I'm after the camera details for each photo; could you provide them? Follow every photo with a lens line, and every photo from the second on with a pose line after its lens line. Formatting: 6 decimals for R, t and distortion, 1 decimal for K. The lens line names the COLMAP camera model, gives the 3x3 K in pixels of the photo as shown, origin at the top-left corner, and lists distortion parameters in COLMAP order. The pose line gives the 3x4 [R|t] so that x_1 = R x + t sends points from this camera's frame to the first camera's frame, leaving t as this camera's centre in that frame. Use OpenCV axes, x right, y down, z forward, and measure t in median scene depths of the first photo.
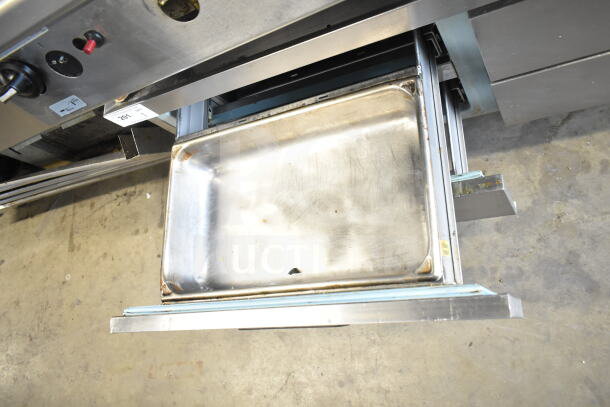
lens RADIAL K [[476.9, 0, 305.0], [0, 476.9, 203.5], [0, 0, 1]] dist [-0.008019, -0.006230]
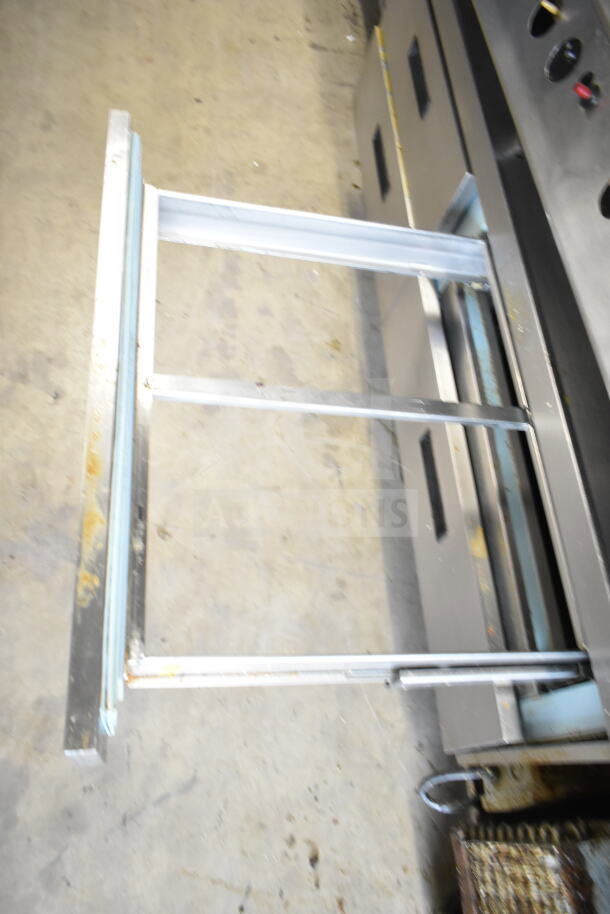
lens RADIAL K [[714.5, 0, 305.0], [0, 714.5, 457.0], [0, 0, 1]] dist [-0.008019, -0.006230]
pose [[-0.086845, 0.995965, 0.022641, 0.385563], [-0.995516, -0.087617, 0.035667, -0.046752], [0.037506, -0.019442, 0.999107, -0.260447]]
